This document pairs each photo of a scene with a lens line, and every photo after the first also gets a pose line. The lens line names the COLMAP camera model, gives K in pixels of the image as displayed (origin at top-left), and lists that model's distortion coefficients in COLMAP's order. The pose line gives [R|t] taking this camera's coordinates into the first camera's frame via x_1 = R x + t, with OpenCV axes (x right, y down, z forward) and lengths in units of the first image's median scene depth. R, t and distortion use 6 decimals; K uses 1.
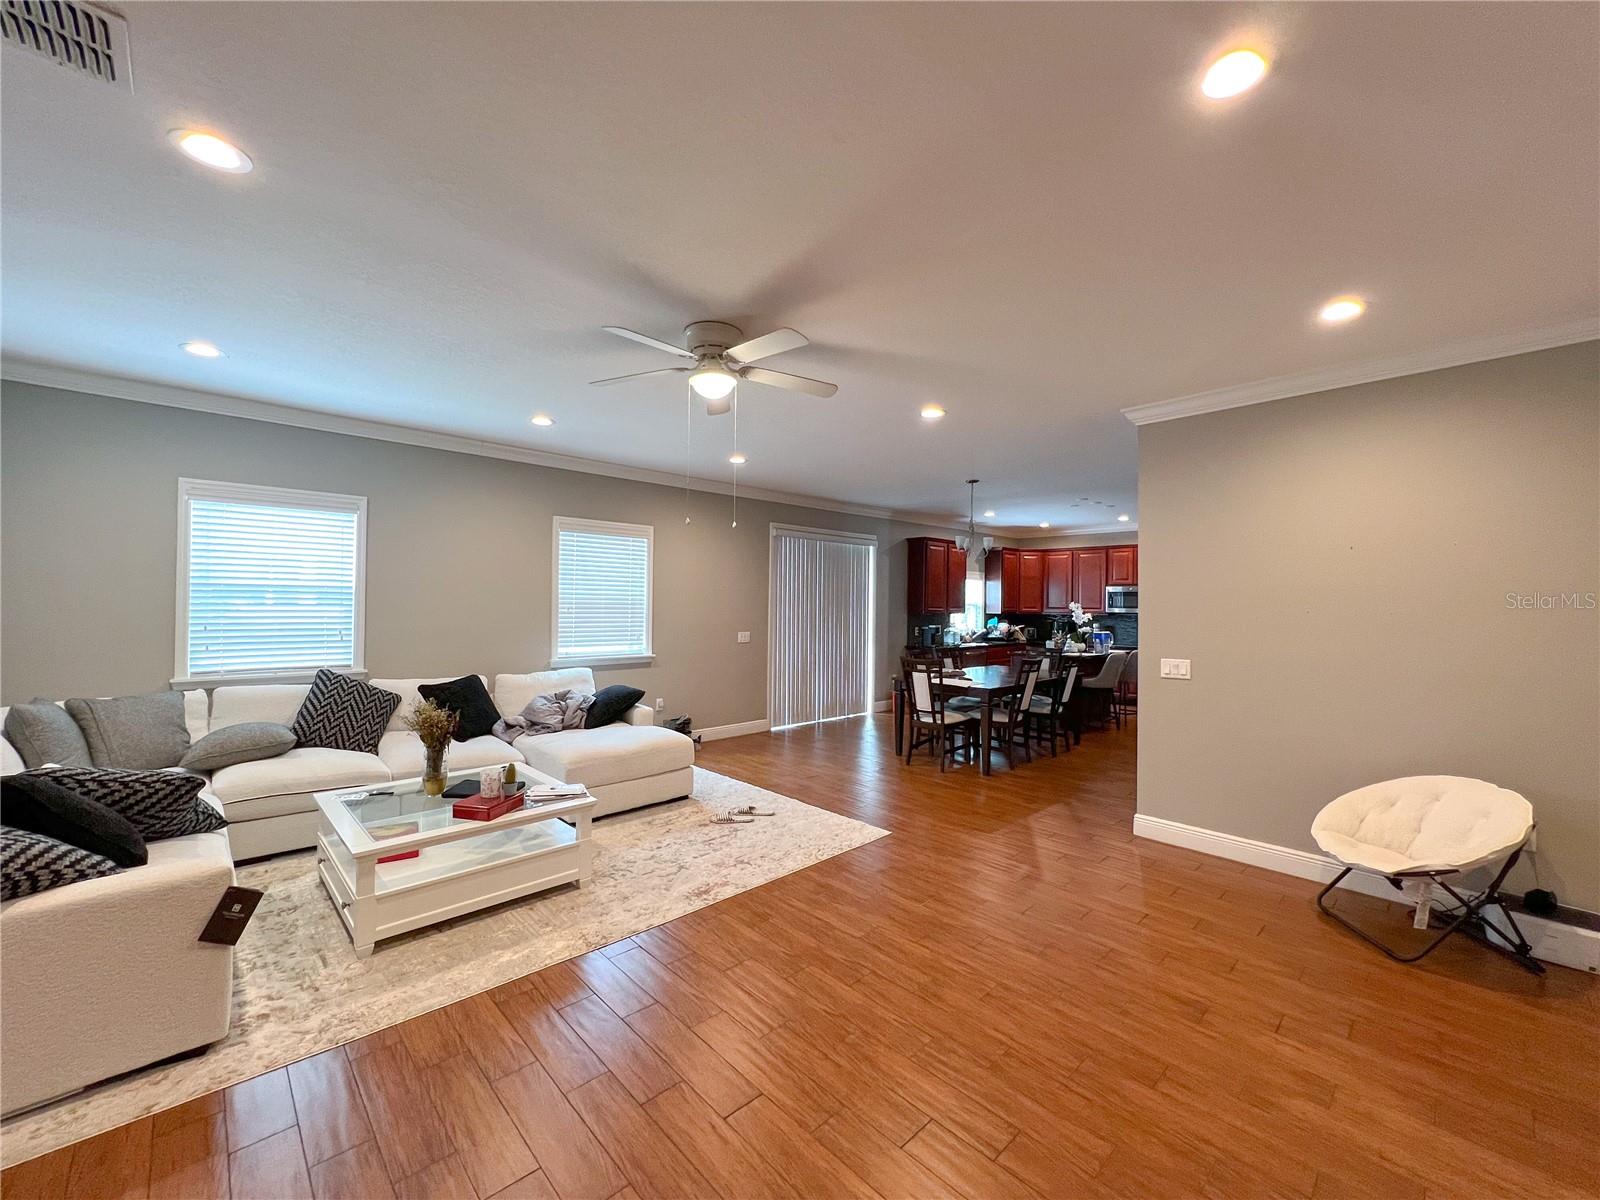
lens RADIAL K [[641.6, 0, 796.1], [0, 641.6, 598.1], [0, 0, 1]] dist [-0.002504, -0.000216]
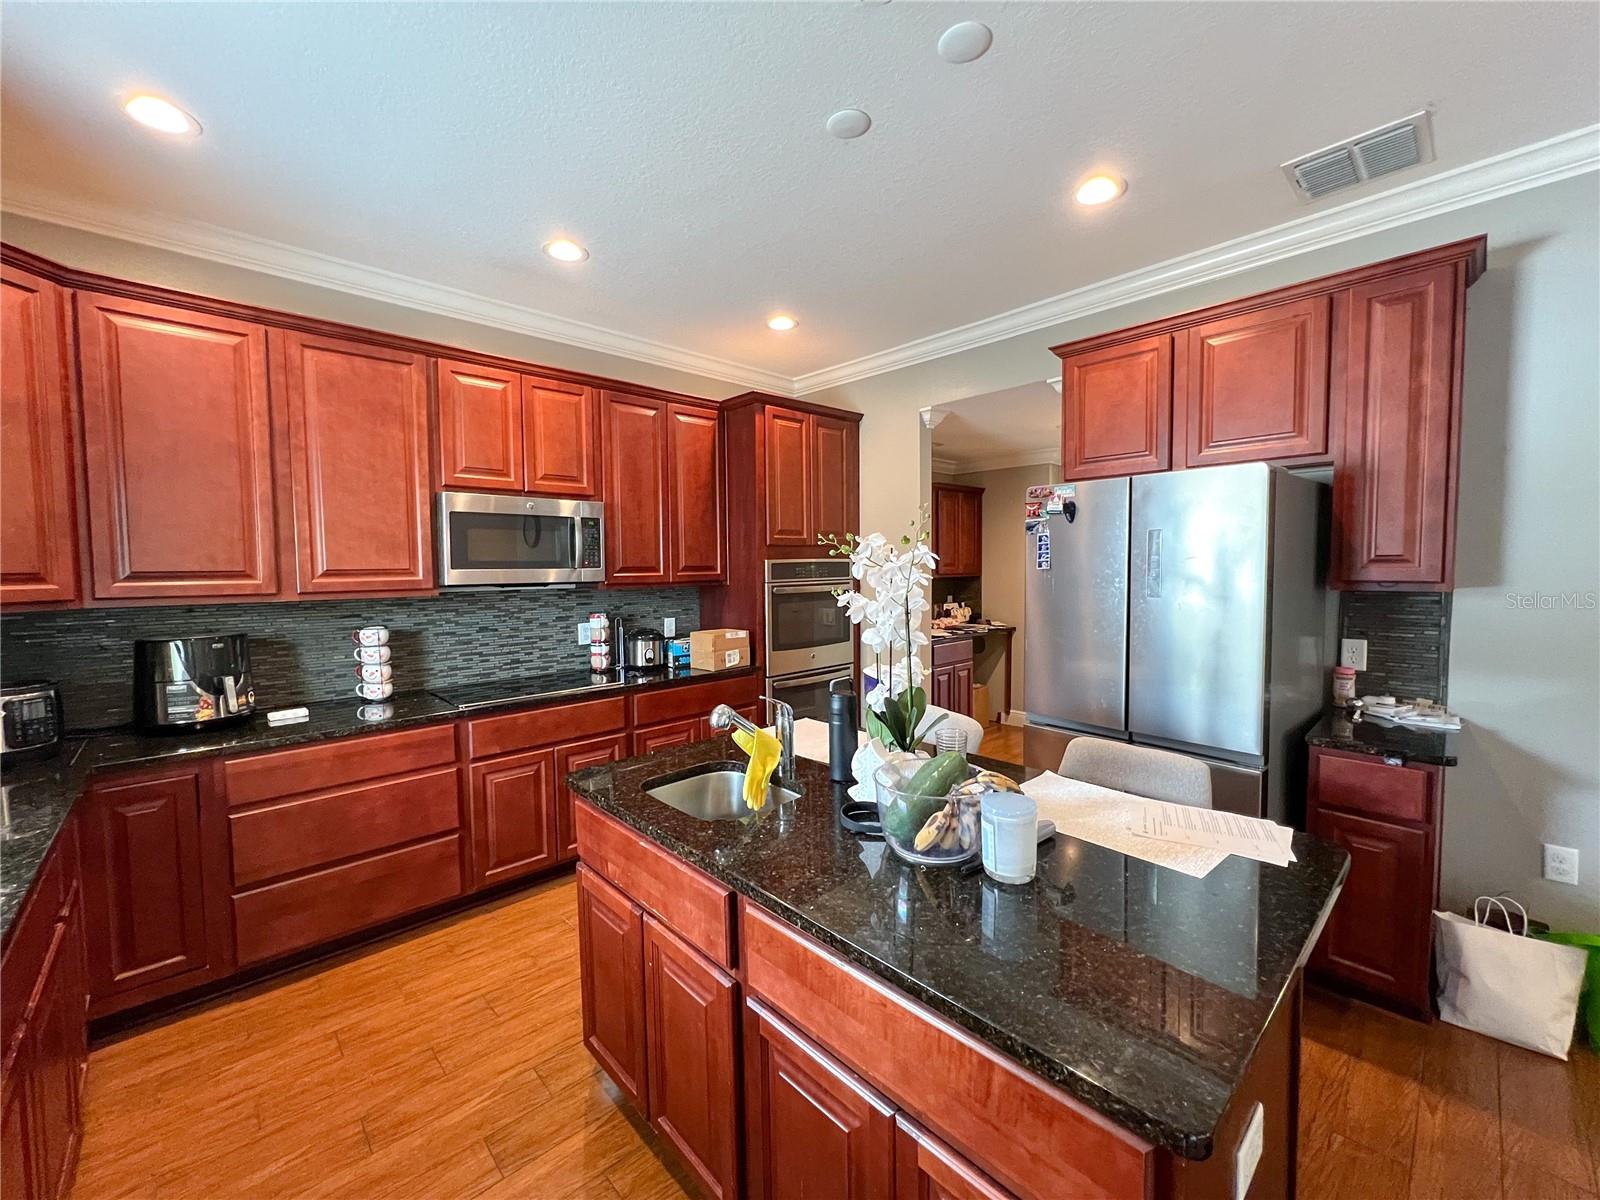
lens RADIAL K [[649.5, 0, 801.3], [0, 649.5, 597.0], [0, 0, 1]] dist [0.001627, 0.000299]
pose [[-0.005803, -0.059595, 0.998206, 0.194656], [0.000124, 0.998223, 0.059597, 0.009874], [-0.999983, 0.000470, -0.005786, 0.817794]]
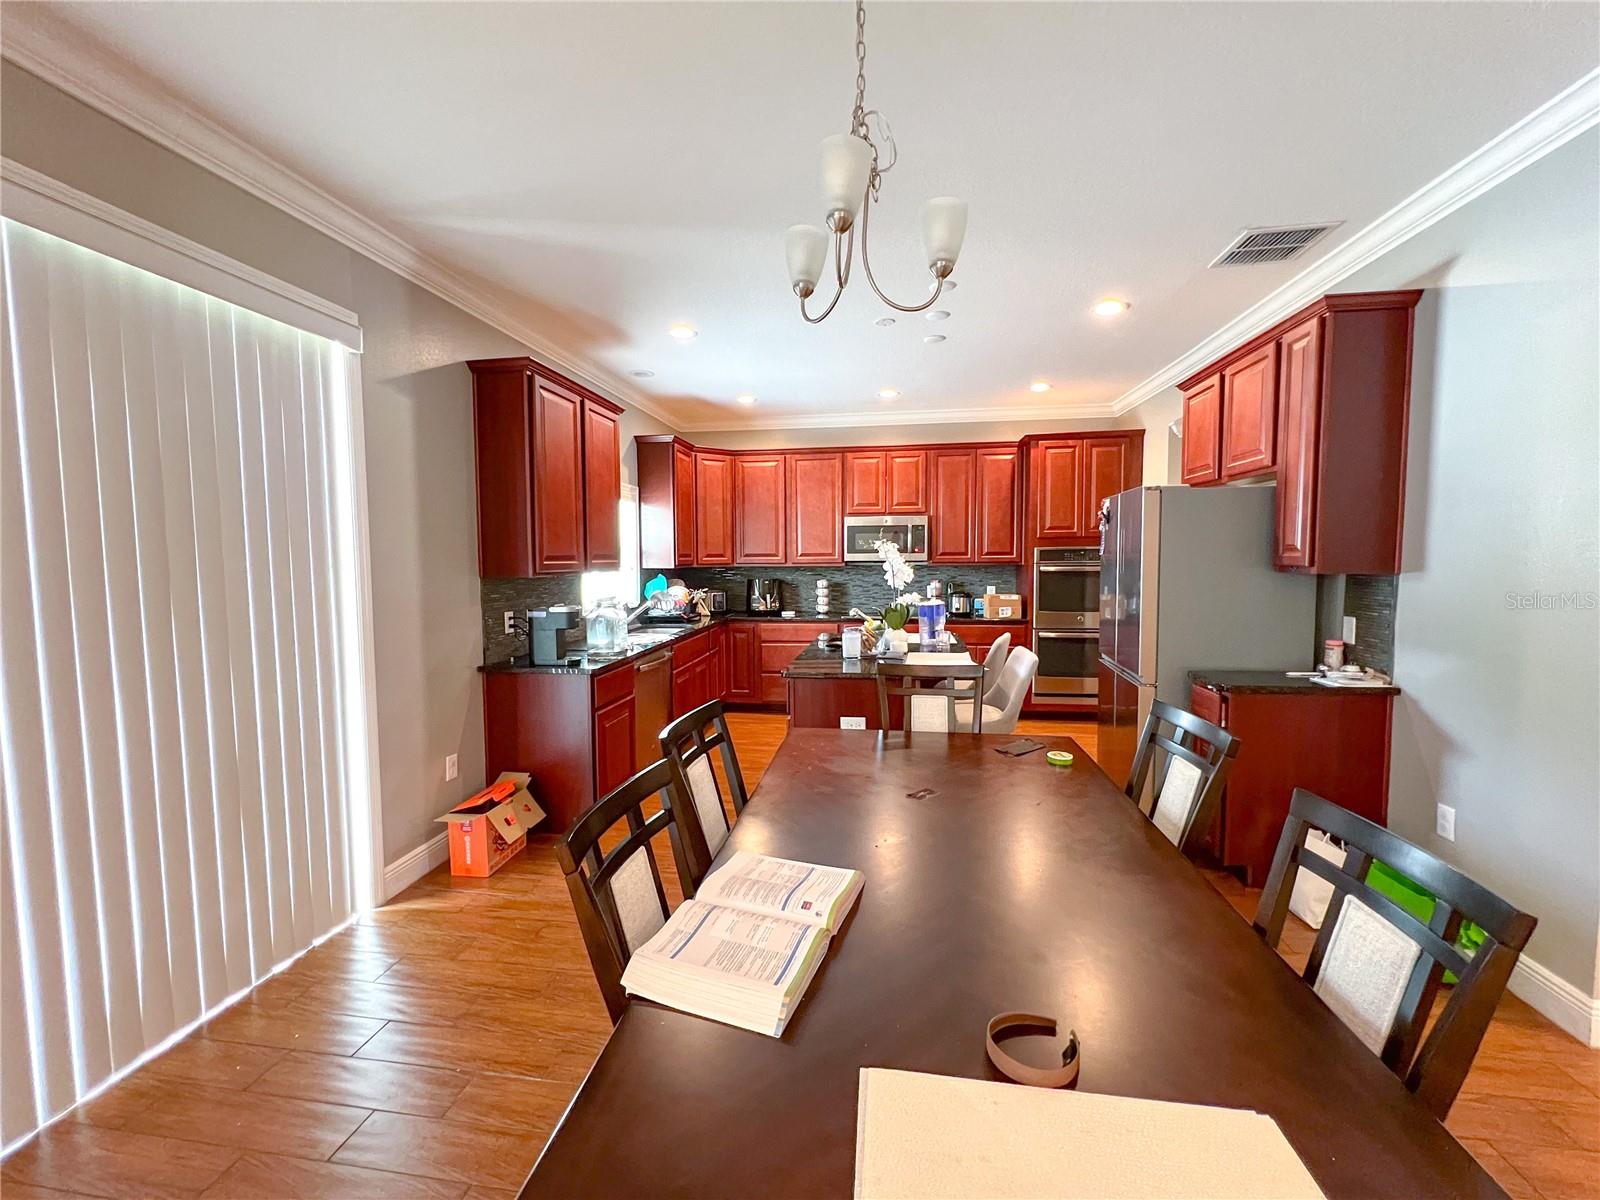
lens RADIAL K [[641.6, 0, 796.1], [0, 641.6, 598.1], [0, 0, 1]] dist [-0.002504, -0.000216]
pose [[0.783336, -0.056385, 0.619036, 0.079965], [0.008686, 0.996773, 0.079800, 0.008252], [-0.621537, -0.057133, 0.781298, 0.546716]]
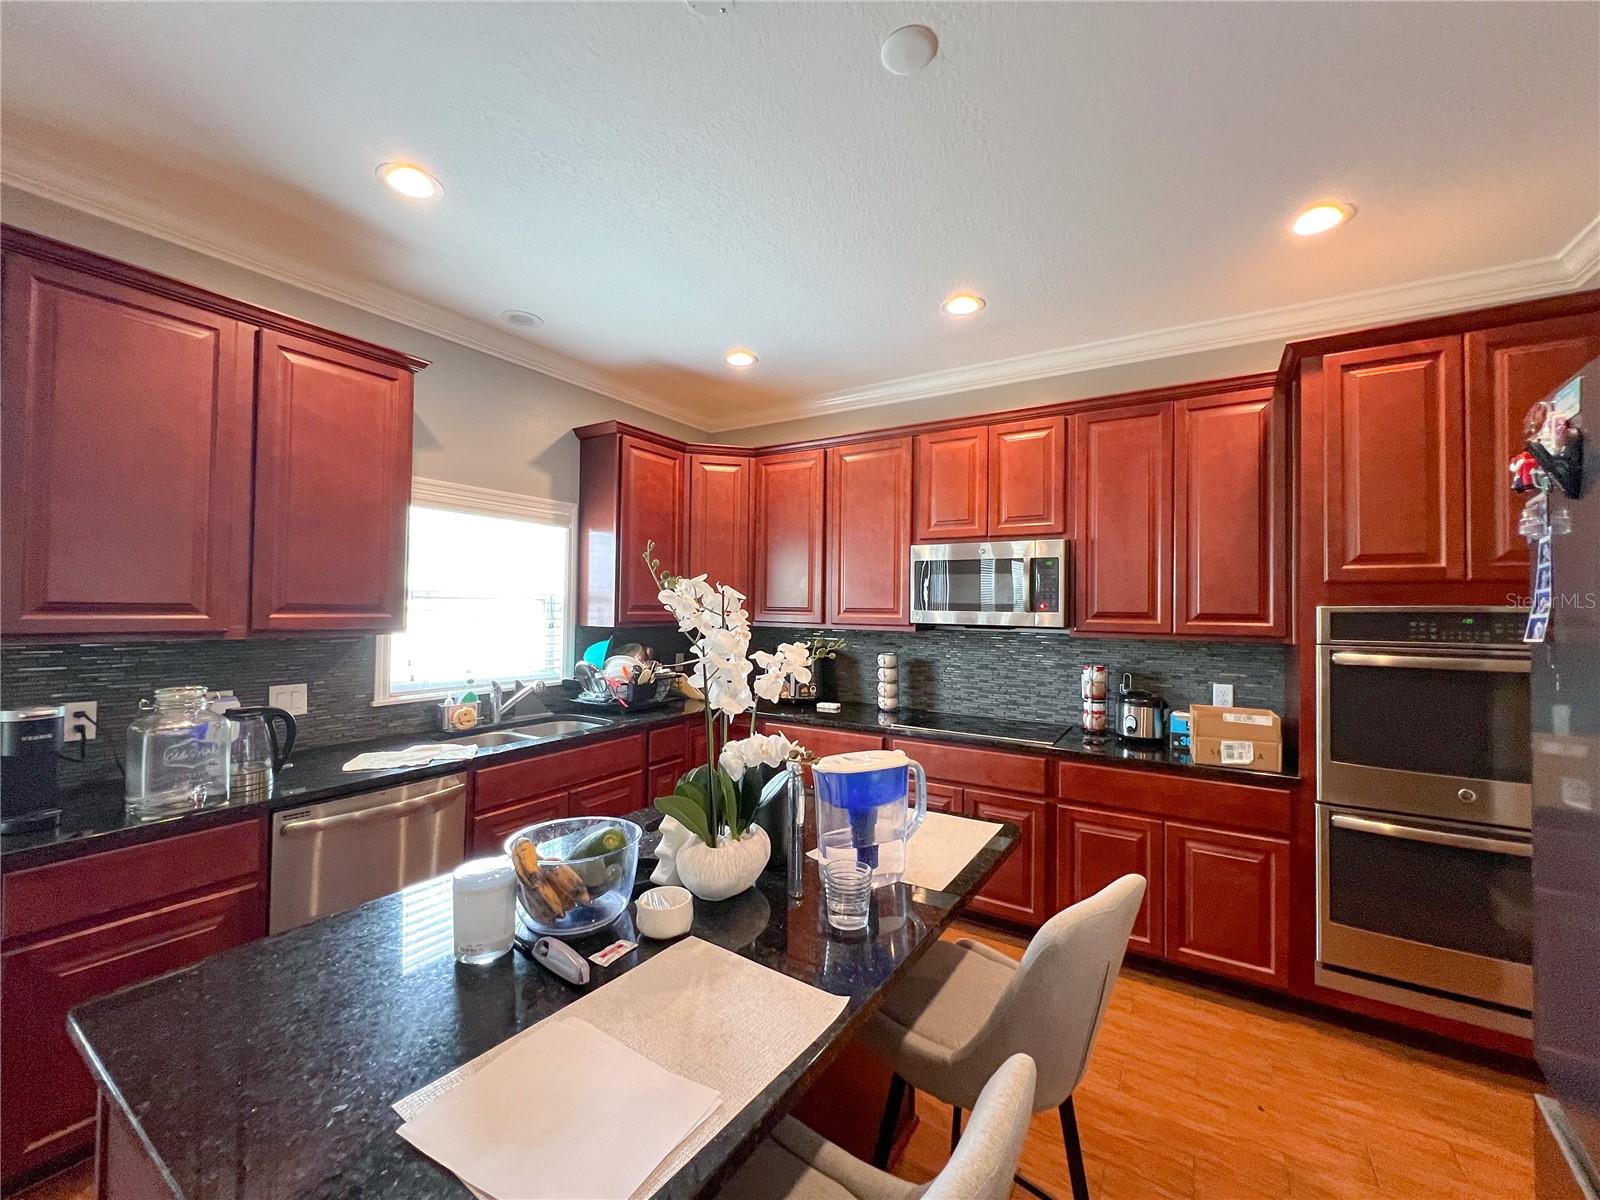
lens RADIAL K [[638.0, 0, 801.8], [0, 638.0, 597.3], [0, 0, 1]] dist [-0.003211, -0.000183]
pose [[0.967284, 0.006885, 0.253604, 0.333257], [-0.006429, 0.999976, -0.002626, 0.009450], [-0.253615, 0.000910, 0.967305, 0.671141]]
